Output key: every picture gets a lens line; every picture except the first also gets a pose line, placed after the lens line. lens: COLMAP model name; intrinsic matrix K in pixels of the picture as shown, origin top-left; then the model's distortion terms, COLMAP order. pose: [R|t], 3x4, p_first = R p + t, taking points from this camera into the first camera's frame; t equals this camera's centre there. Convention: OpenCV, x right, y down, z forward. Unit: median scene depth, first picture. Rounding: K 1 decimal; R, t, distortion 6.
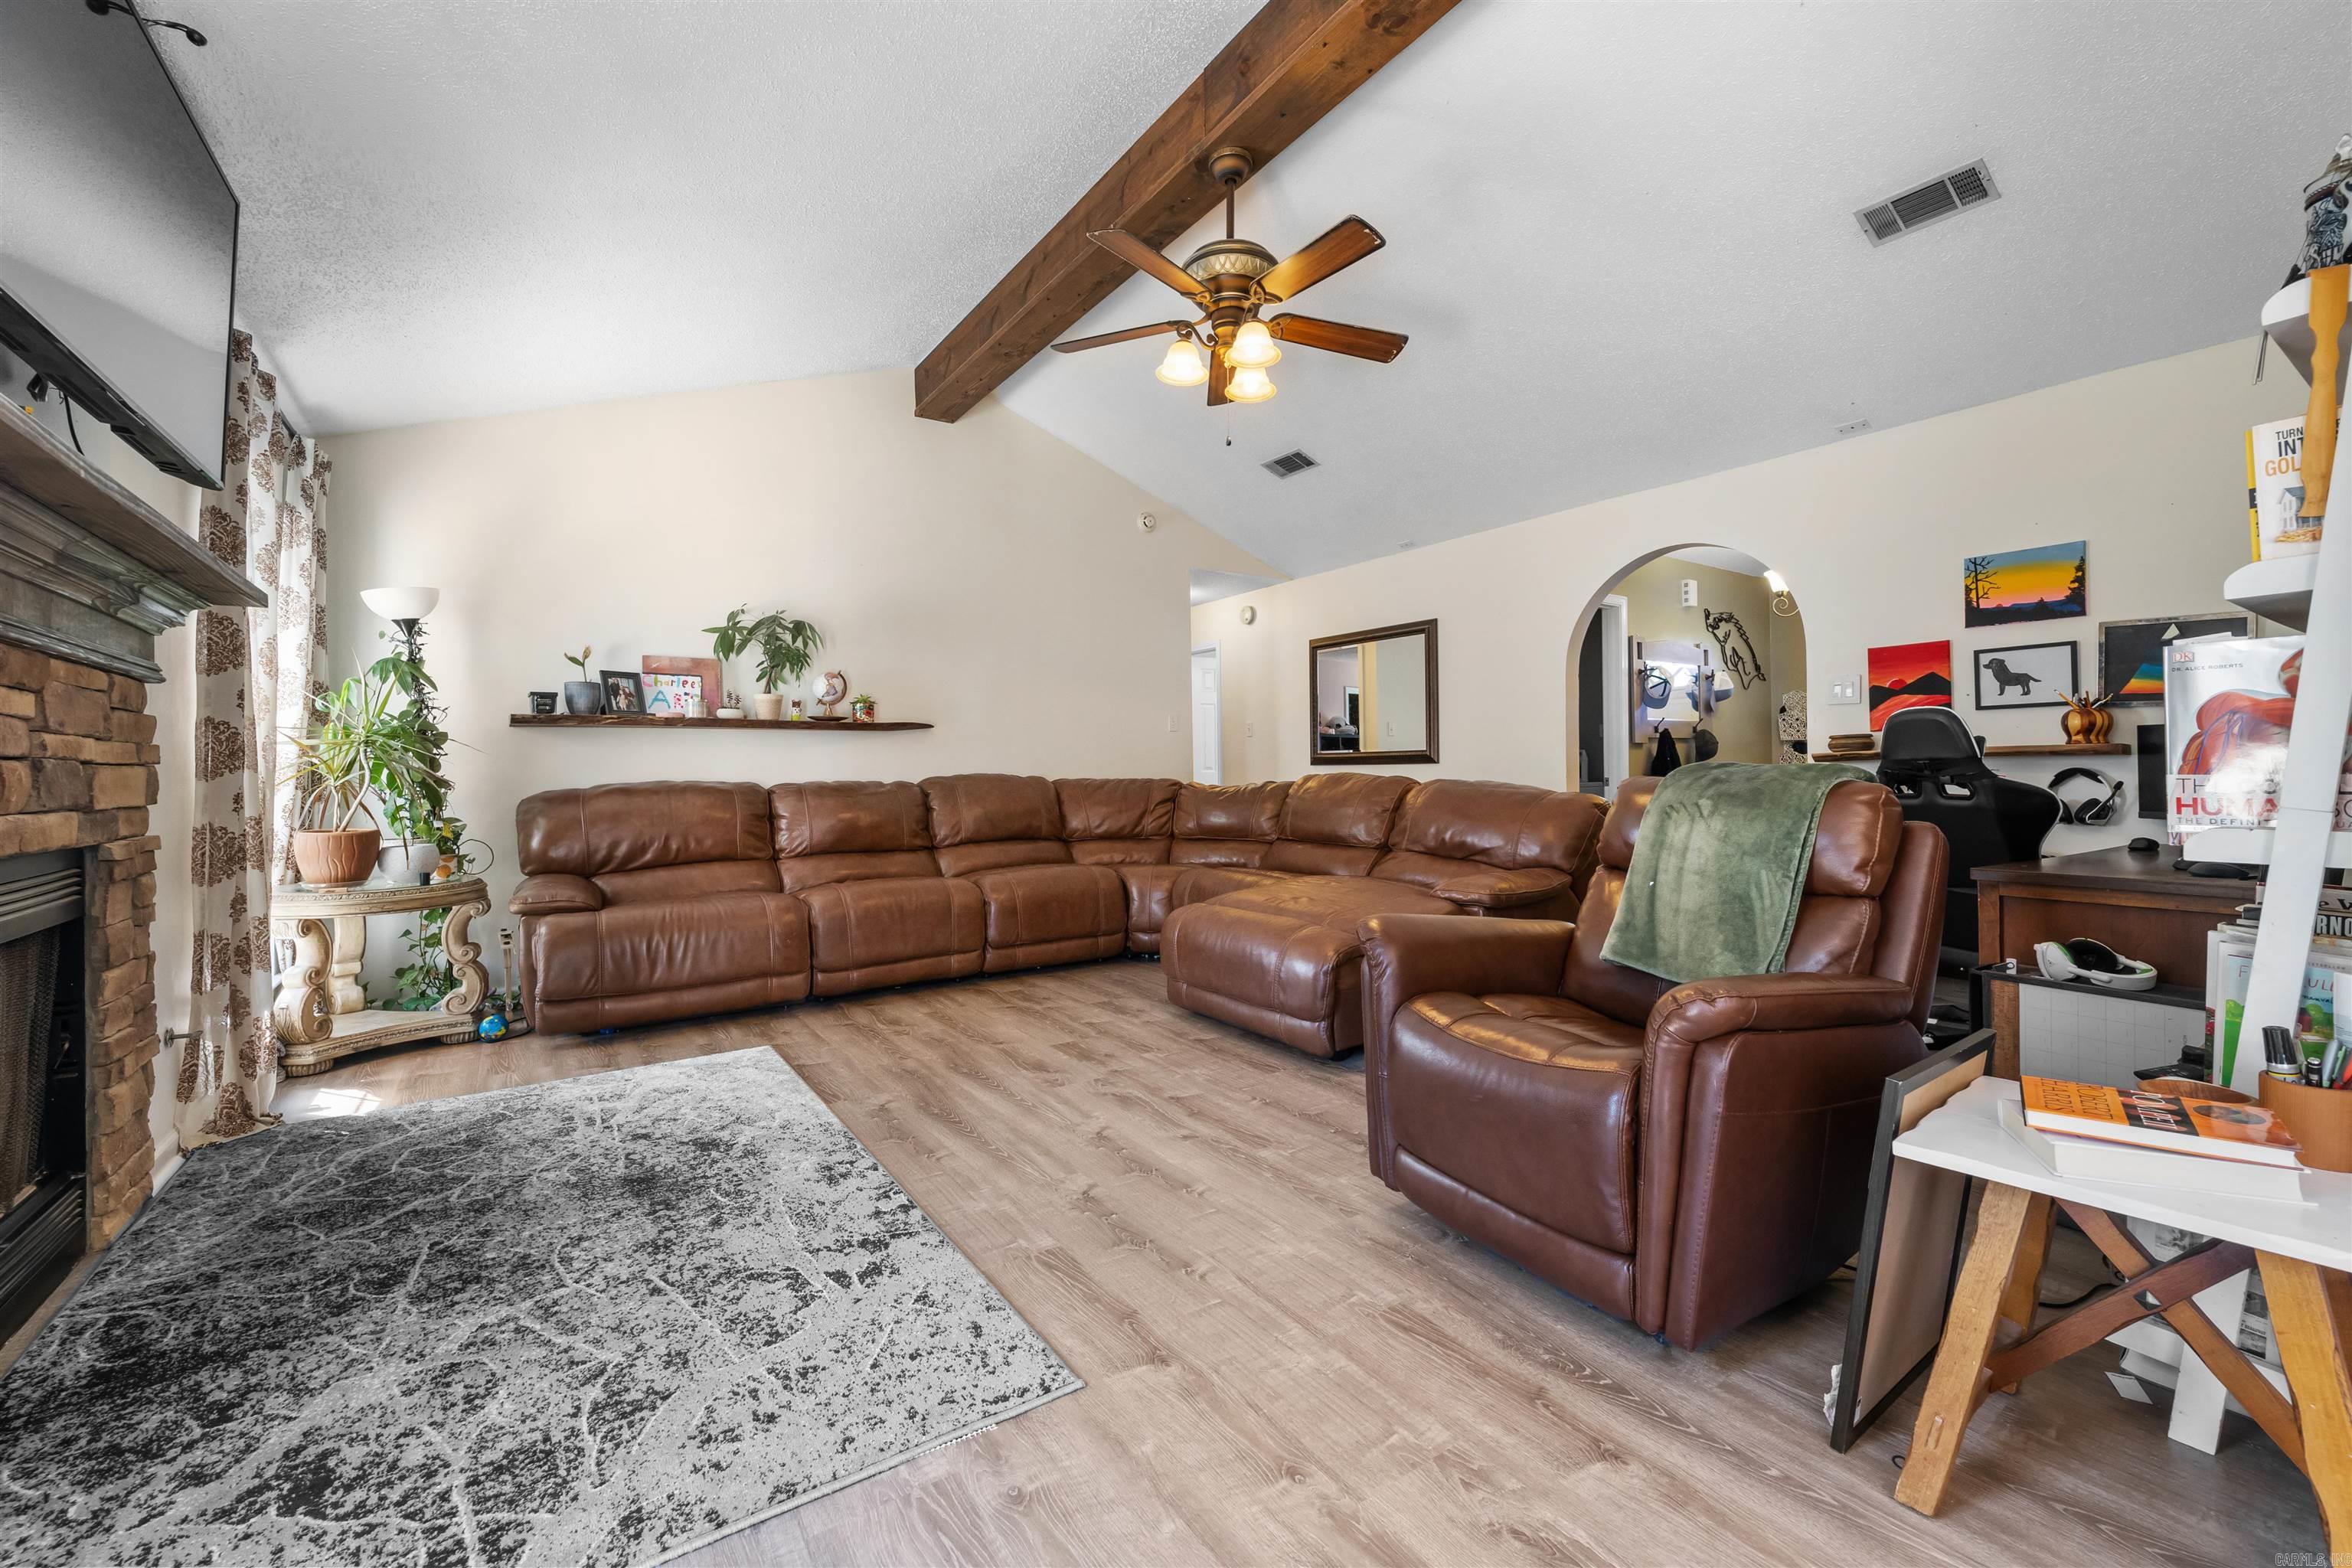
lens RADIAL K [[964.8, 0, 1192.3], [0, 964.8, 763.2], [0, 0, 1]] dist [0.007954, -0.003978]
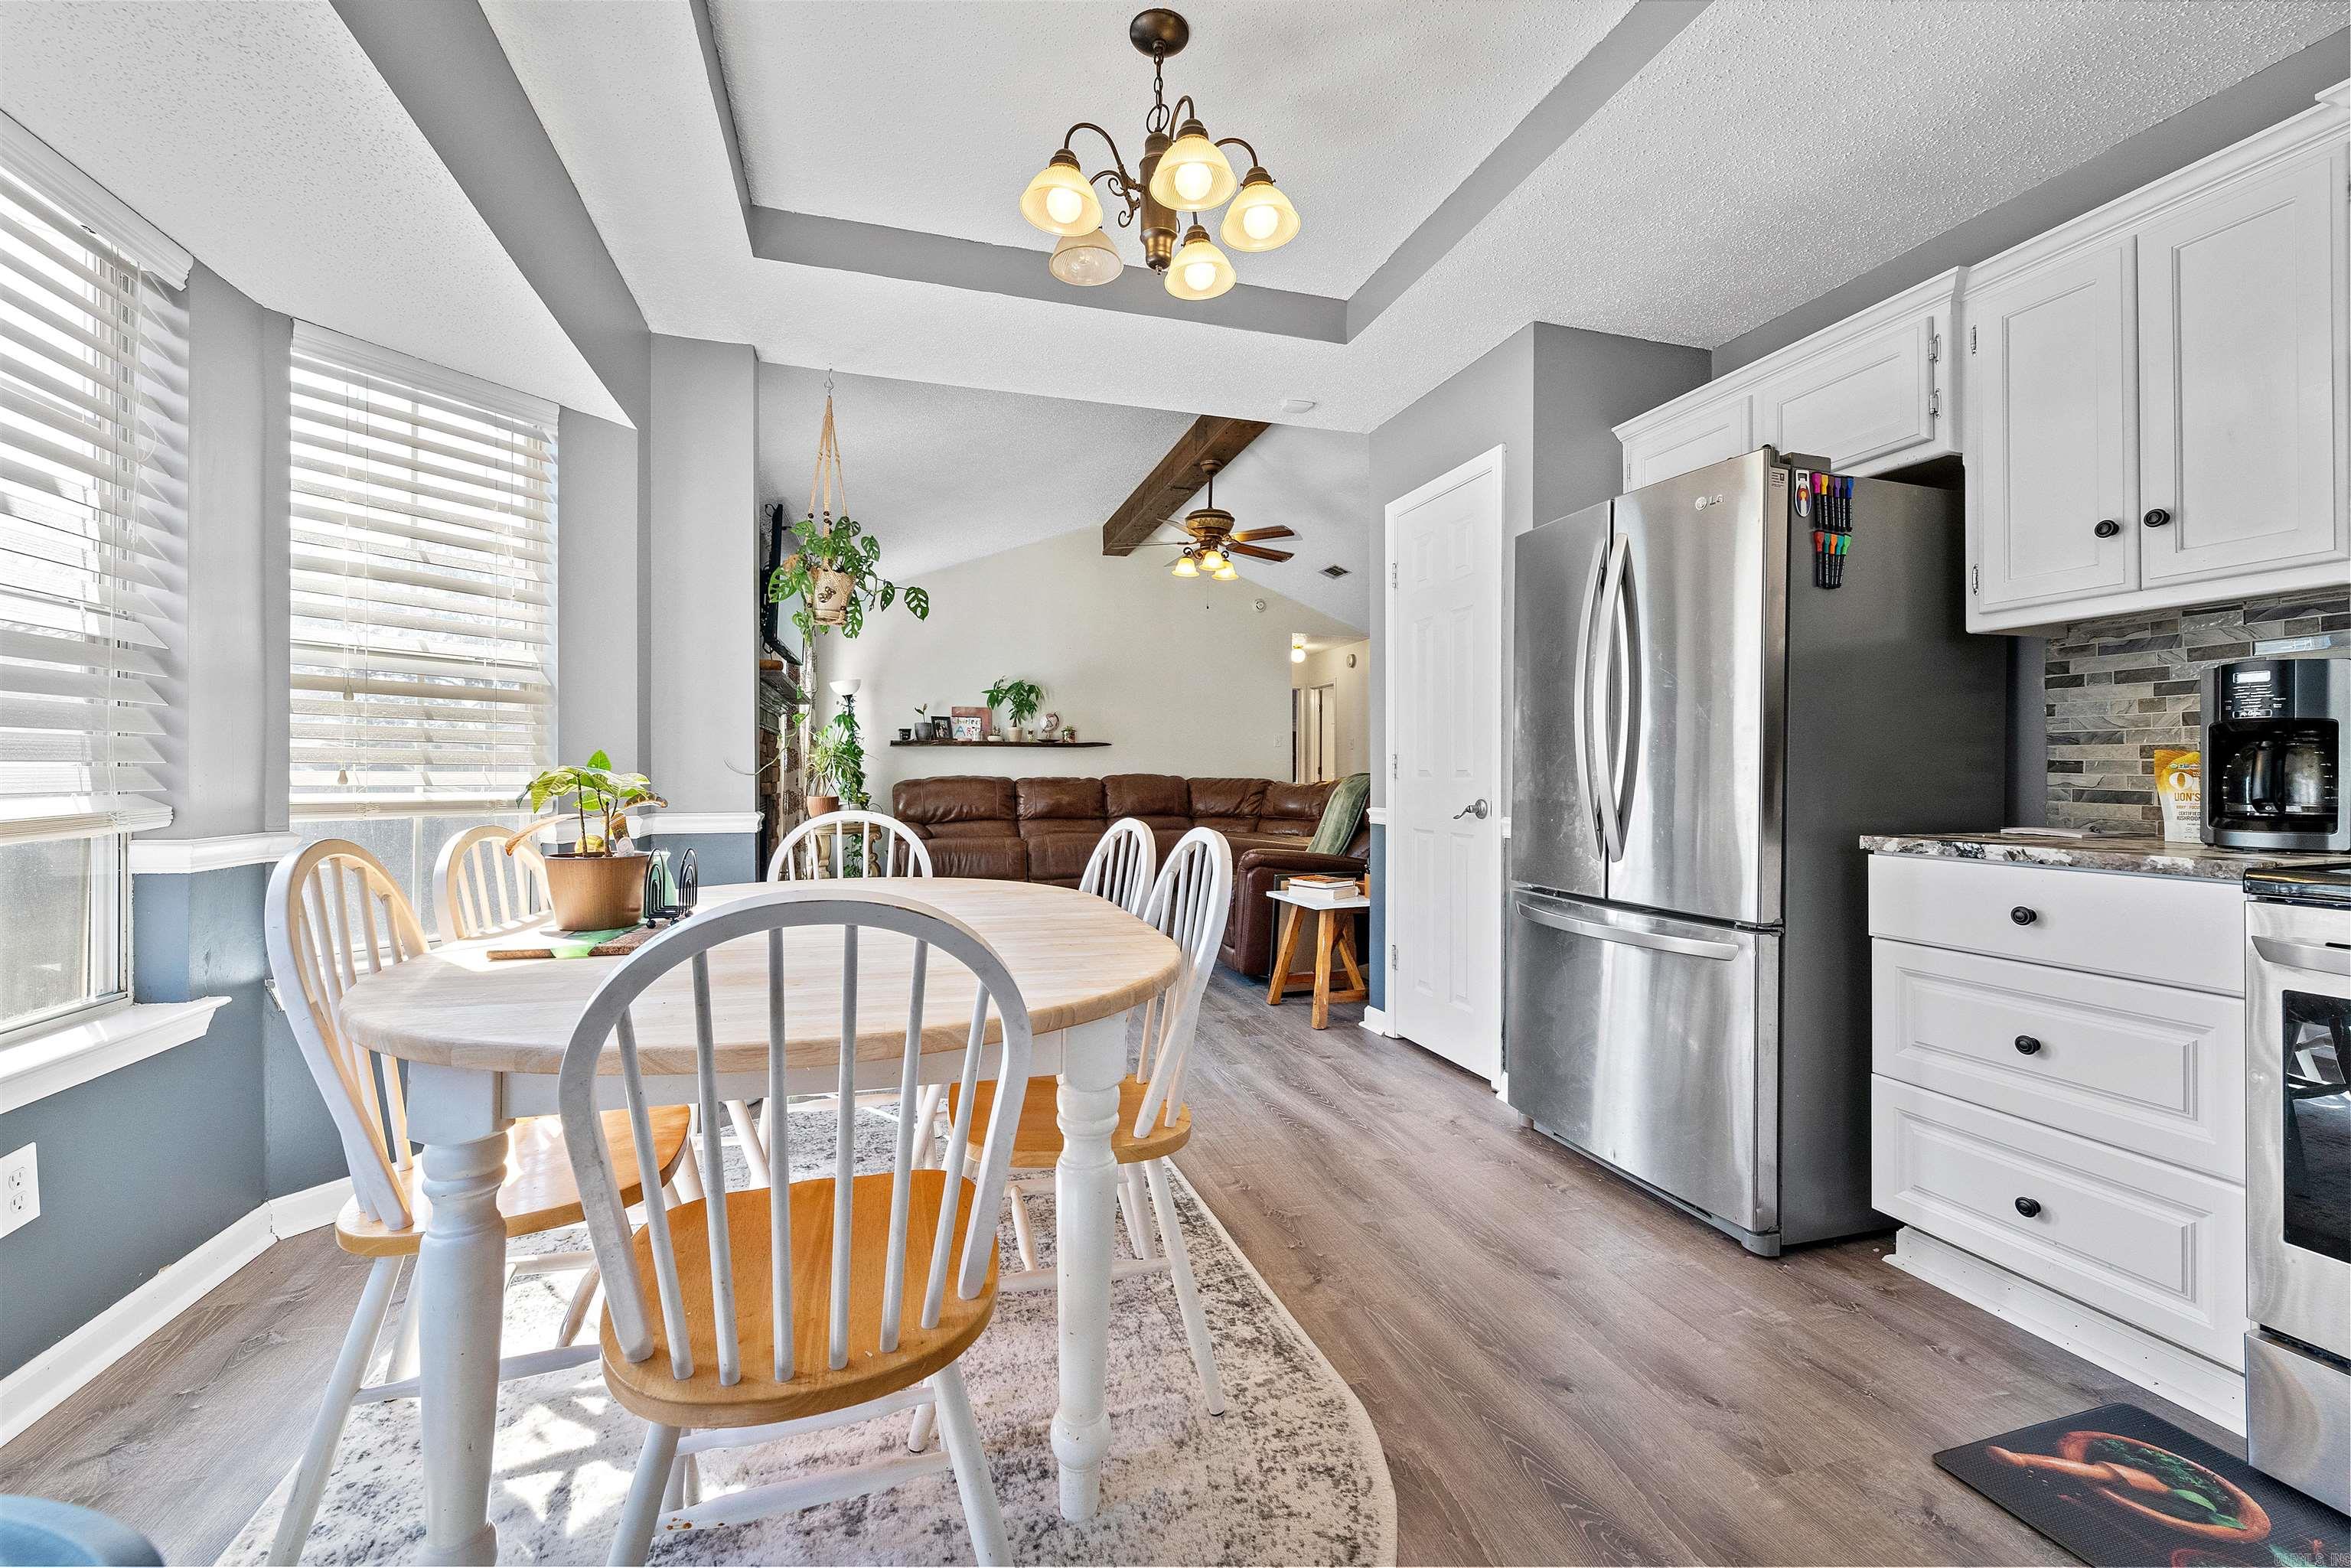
lens RADIAL K [[964.4, 0, 1191.9], [0, 964.4, 765.8], [0, 0, 1]] dist [0.007954, -0.003978]
pose [[0.954843, 0.010020, -0.296941, 0.592676], [-0.009642, 0.999950, 0.002738, -0.013407], [0.296953, 0.000249, 0.954892, -0.884384]]
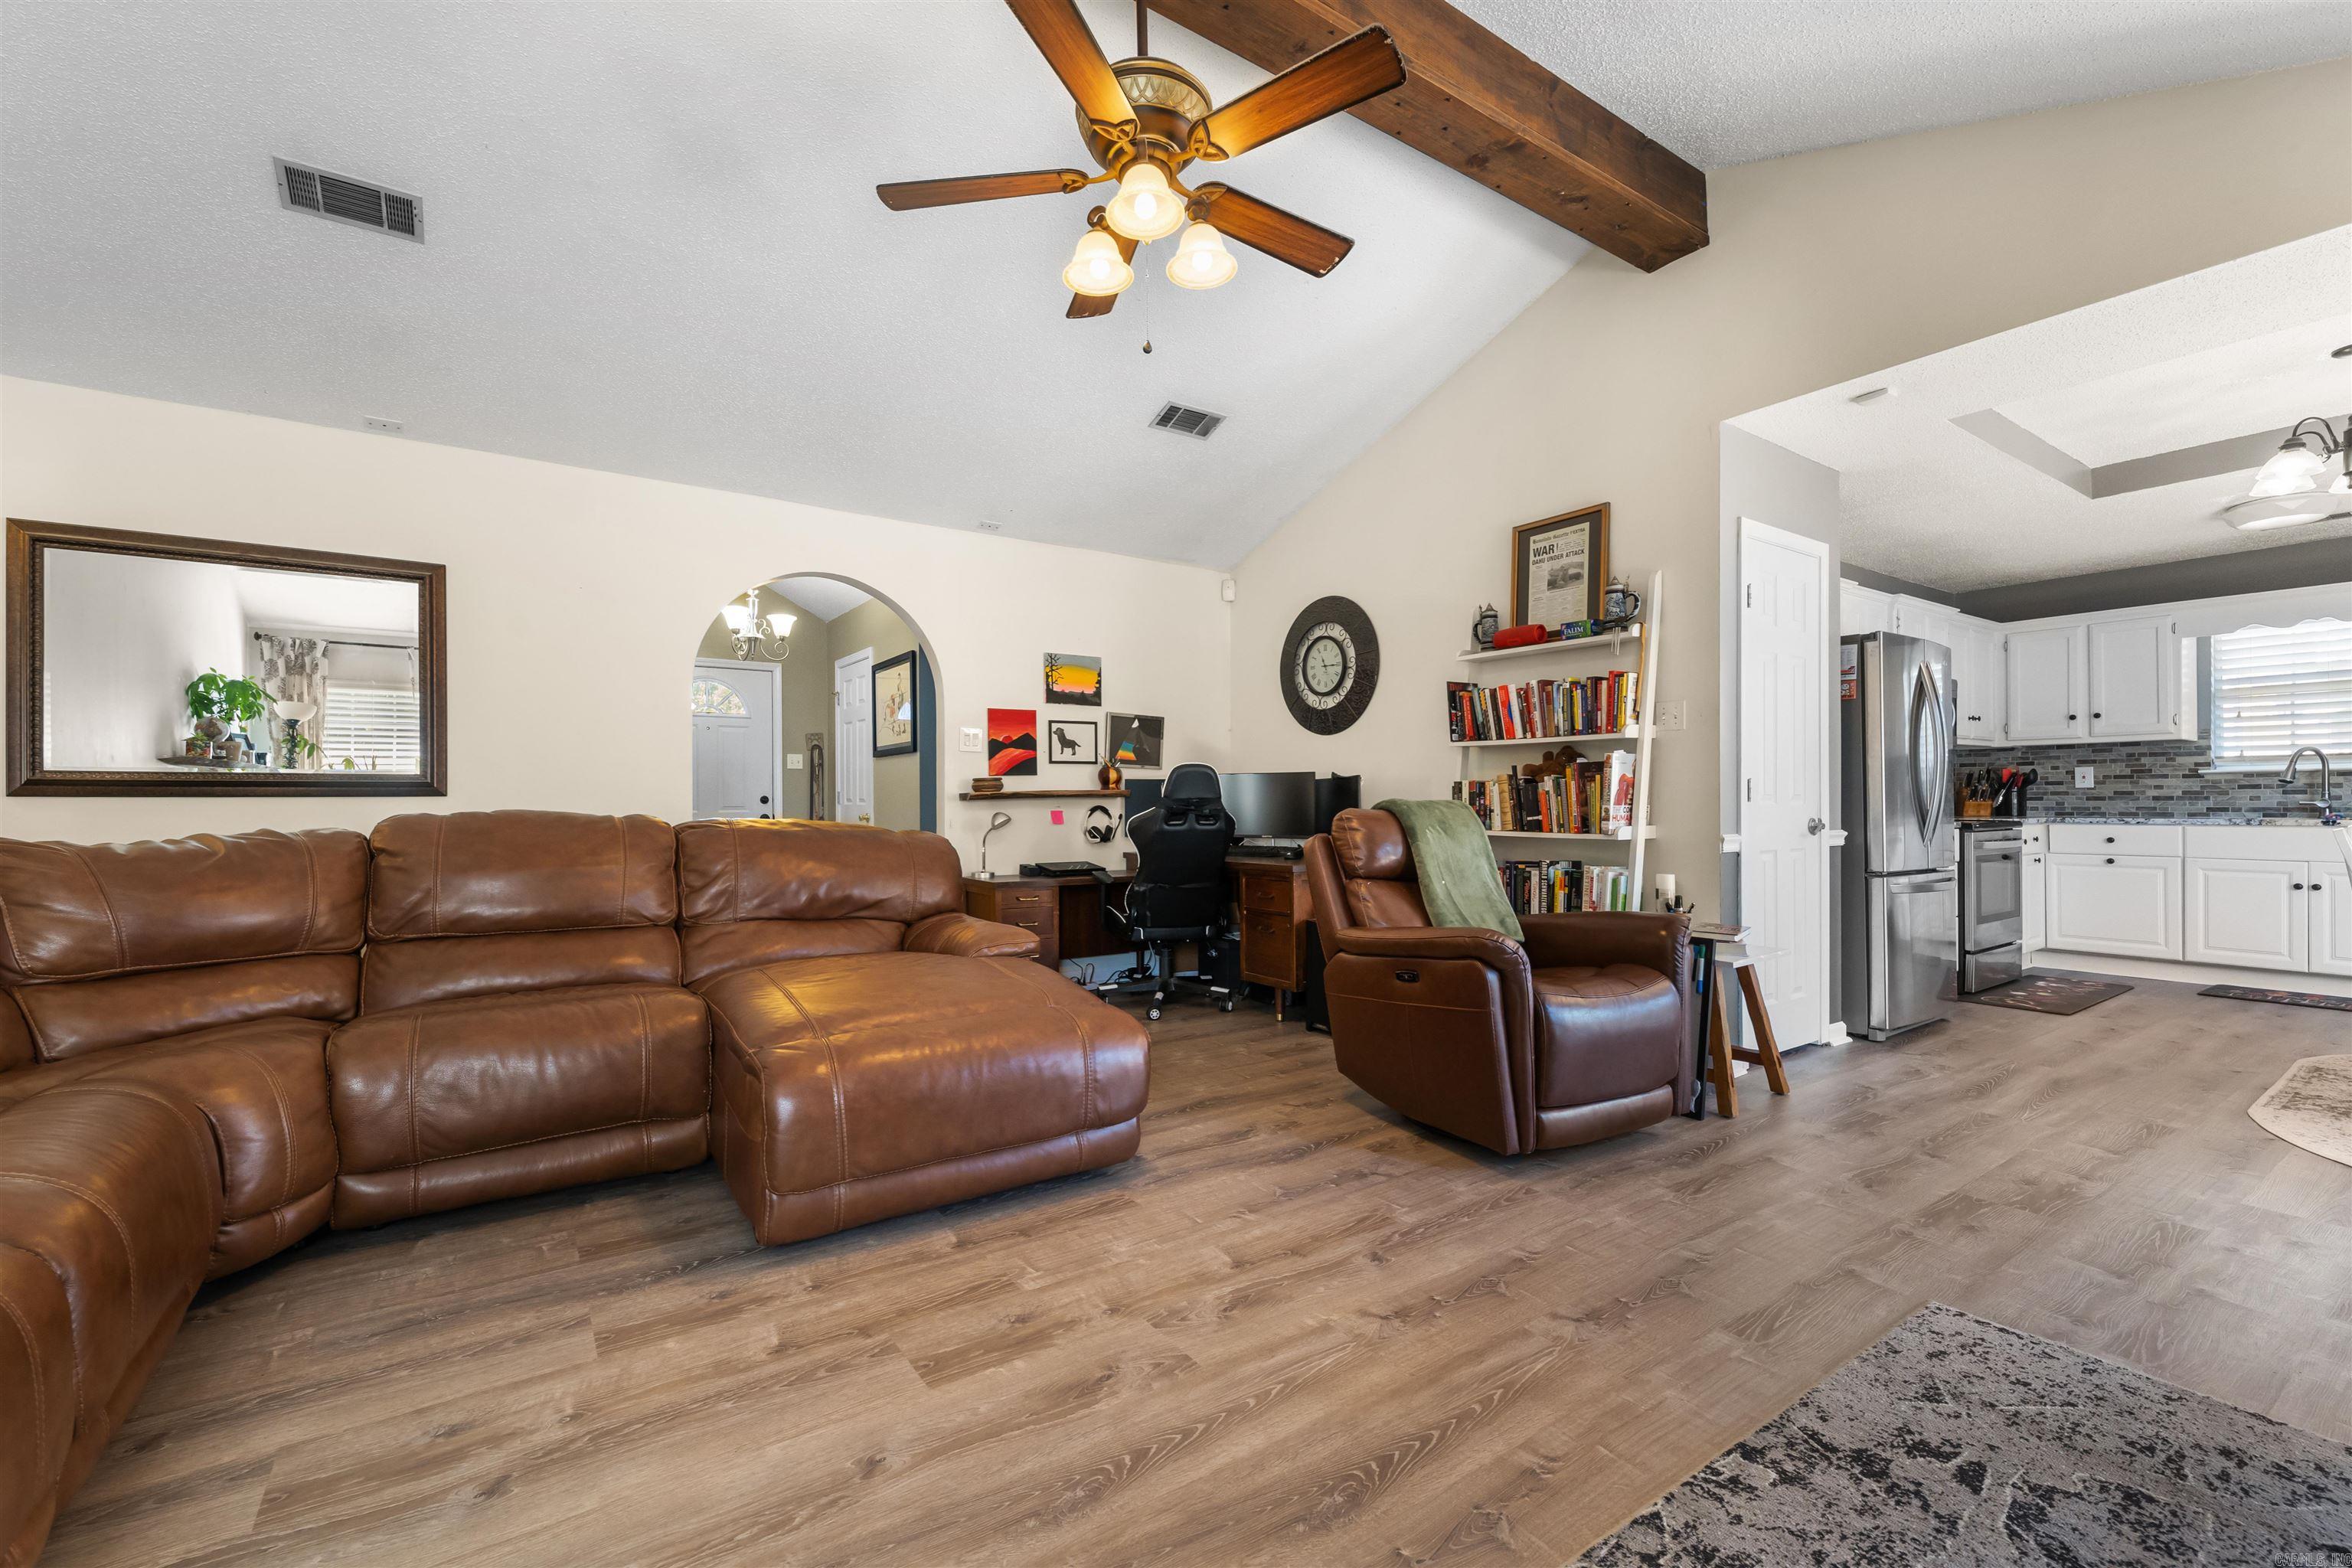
lens RADIAL K [[964.8, 0, 1163.0], [0, 964.8, 802.4], [0, 0, 1]] dist [0.007954, -0.003978]
pose [[0.021079, 0.007915, 0.999746, -0.669631], [-0.005375, 0.999955, -0.007803, 0.012594], [-0.999763, -0.005209, 0.021121, 0.955106]]
